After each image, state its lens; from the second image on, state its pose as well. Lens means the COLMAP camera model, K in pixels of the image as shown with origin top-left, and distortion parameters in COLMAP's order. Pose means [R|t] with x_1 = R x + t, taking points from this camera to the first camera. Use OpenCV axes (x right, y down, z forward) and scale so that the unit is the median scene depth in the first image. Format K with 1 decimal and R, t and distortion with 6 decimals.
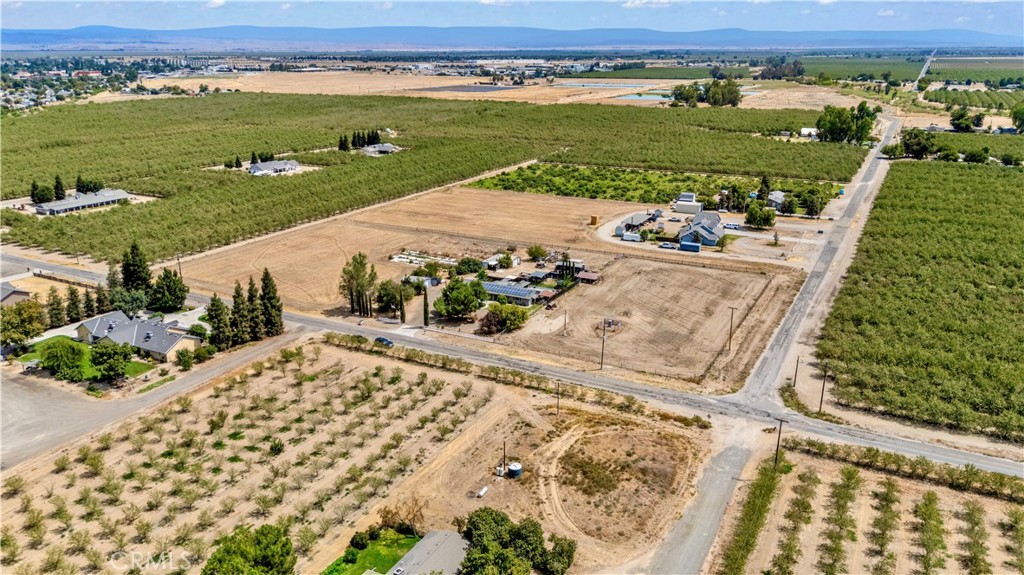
lens RADIAL K [[751.2, 0, 512.0], [0, 751.2, 287.5], [0, 0, 1]] dist [0.076228, -0.084147]
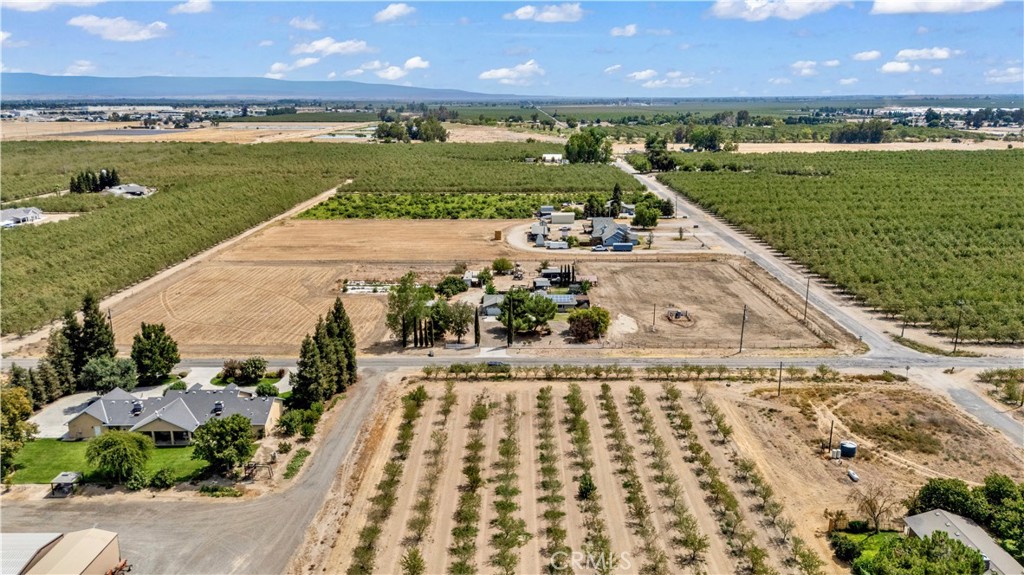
lens RADIAL K [[751.2, 0, 512.0], [0, 751.2, 287.5], [0, 0, 1]] dist [0.076228, -0.084147]
pose [[0.887342, -0.113991, 0.446799, -0.370507], [0.141500, 0.989526, -0.028562, 0.008382], [-0.438864, 0.088567, 0.894178, 0.165865]]
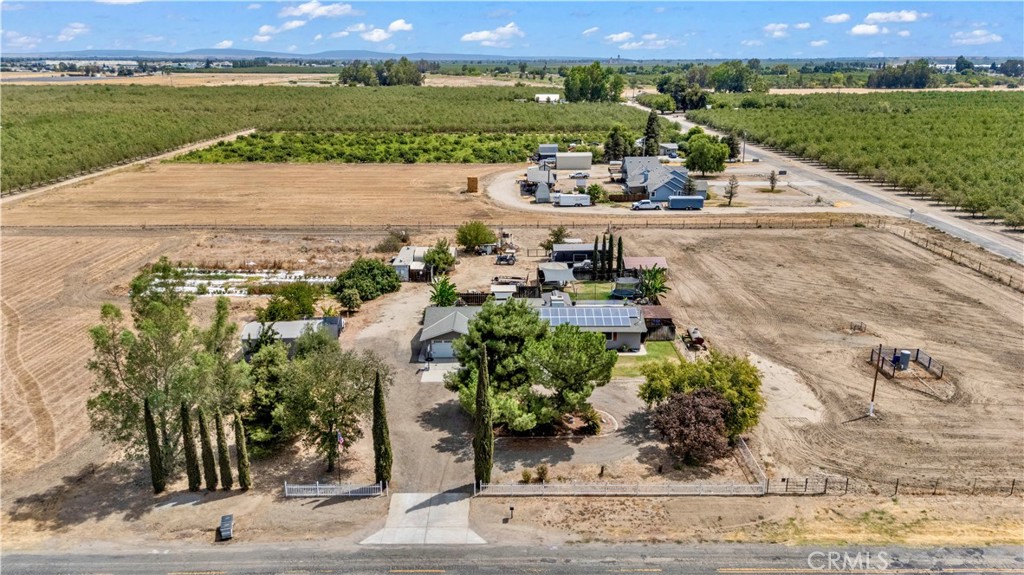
lens RADIAL K [[751.2, 0, 512.0], [0, 751.2, 287.5], [0, 0, 1]] dist [0.076228, -0.084147]
pose [[0.879373, -0.135627, 0.456408, -0.170136], [0.142593, 0.989593, 0.019332, -0.019508], [-0.454280, 0.048081, 0.889561, 0.554977]]
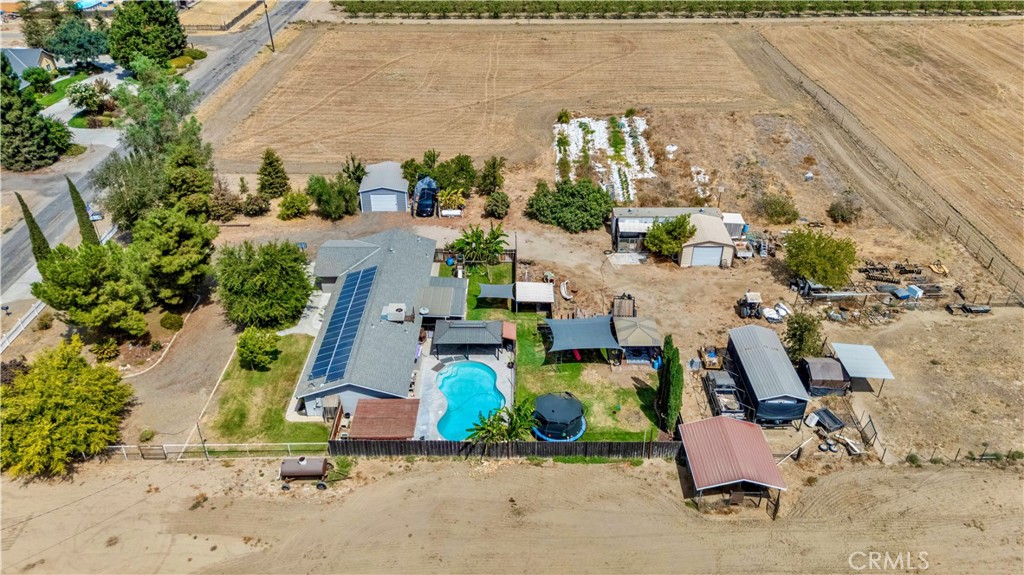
lens RADIAL K [[751.2, 0, 512.0], [0, 751.2, 287.5], [0, 0, 1]] dist [0.076228, -0.084147]
pose [[0.464617, 0.476188, -0.746577, 0.194319], [-0.266320, 0.879211, 0.395047, -0.117164], [0.844515, 0.015283, 0.535314, 0.744229]]
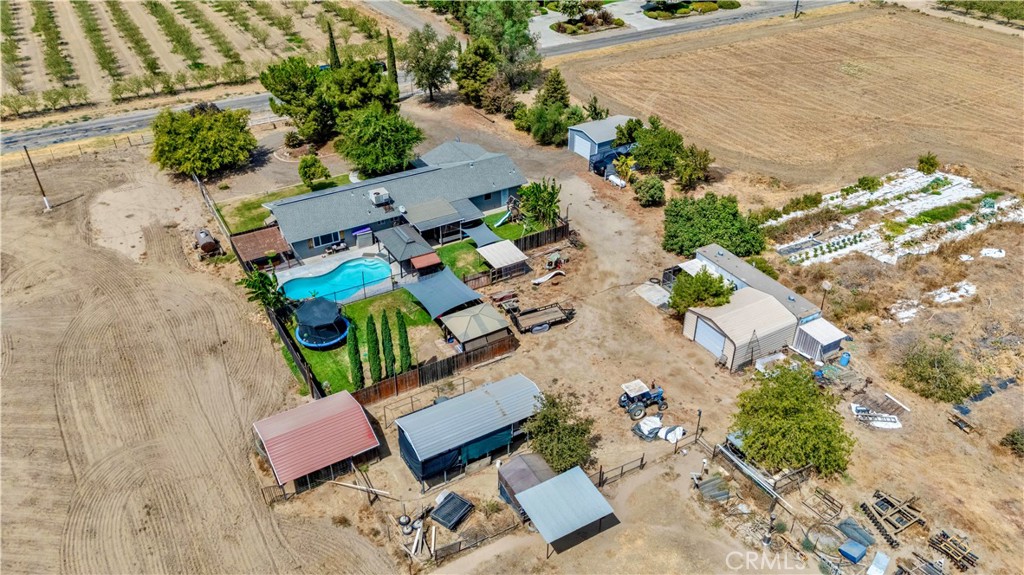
lens RADIAL K [[751.2, 0, 512.0], [0, 751.2, 287.5], [0, 0, 1]] dist [0.076228, -0.084147]
pose [[-0.526274, 0.470988, -0.707959, 0.178993], [-0.253879, 0.707575, 0.659457, -0.169257], [0.811530, 0.526791, -0.252804, 0.965728]]
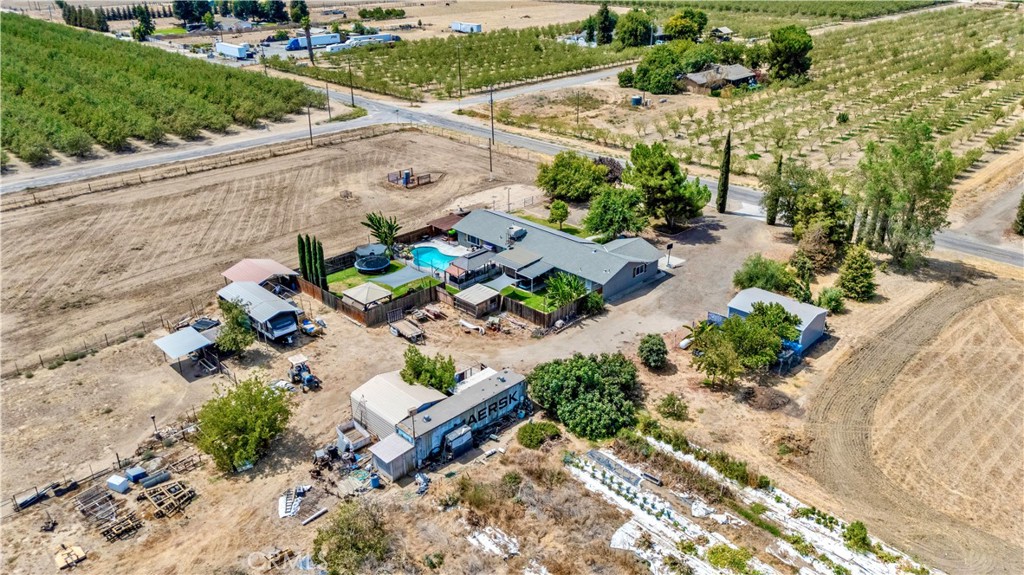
lens RADIAL K [[751.2, 0, 512.0], [0, 751.2, 287.5], [0, 0, 1]] dist [0.076228, -0.084147]
pose [[-0.954167, -0.117868, 0.275085, -0.095356], [0.099293, 0.742429, 0.662525, -0.209252], [-0.282322, 0.659474, -0.696698, 1.095259]]
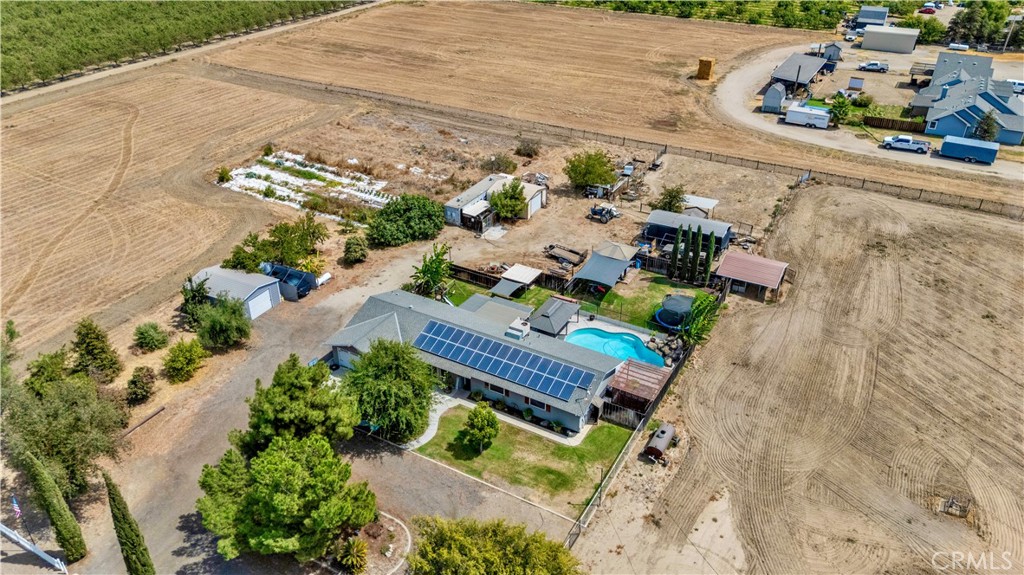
lens RADIAL K [[751.2, 0, 512.0], [0, 751.2, 287.5], [0, 0, 1]] dist [0.076228, -0.084147]
pose [[0.999549, 0.015954, -0.025432, 0.003053], [-0.009665, 0.973015, 0.230538, -0.076695], [0.028424, -0.230188, 0.972731, 0.597830]]
